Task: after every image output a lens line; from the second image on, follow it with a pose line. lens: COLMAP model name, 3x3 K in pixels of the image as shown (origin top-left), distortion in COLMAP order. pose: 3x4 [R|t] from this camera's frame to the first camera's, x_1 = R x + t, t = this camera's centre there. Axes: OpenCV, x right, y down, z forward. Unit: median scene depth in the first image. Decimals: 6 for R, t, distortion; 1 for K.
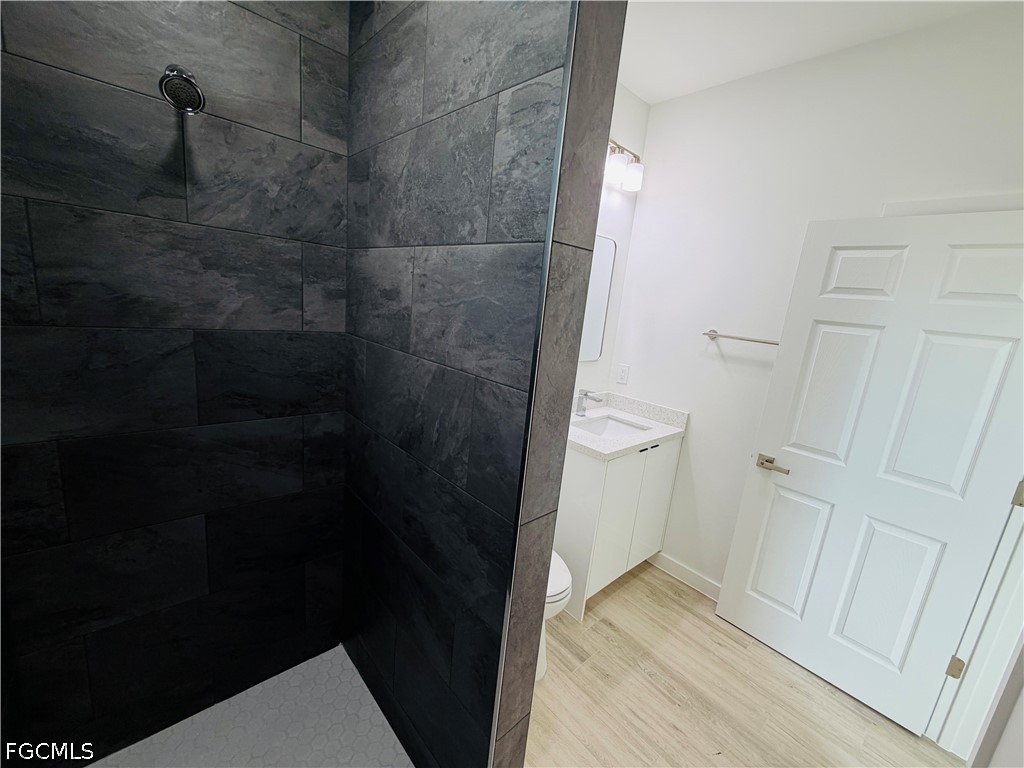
lens RADIAL K [[410.9, 0, 510.1], [0, 410.9, 386.7], [0, 0, 1]] dist [0.000246, -0.000335]
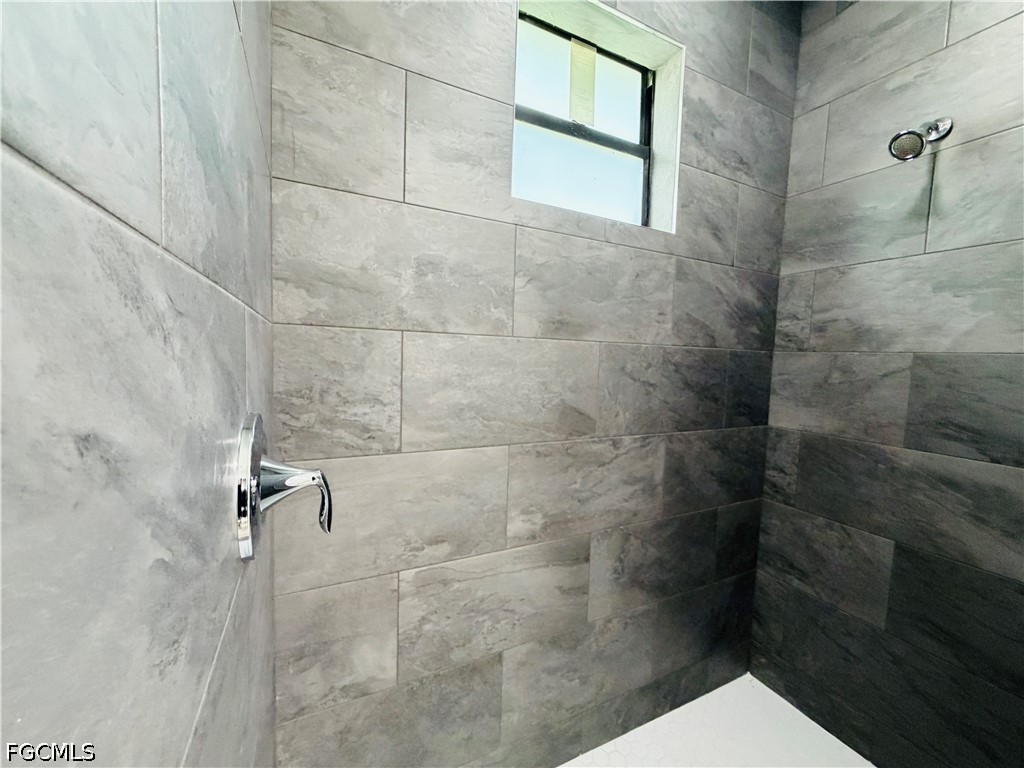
lens RADIAL K [[410.9, 0, 509.3], [0, 410.9, 383.0], [0, 0, 1]] dist [0.000246, -0.000335]
pose [[-0.253902, -0.038822, -0.966451, 0.495416], [-0.255773, 0.966320, 0.028378, 0.168579], [0.932799, 0.254397, -0.255280, 0.328402]]
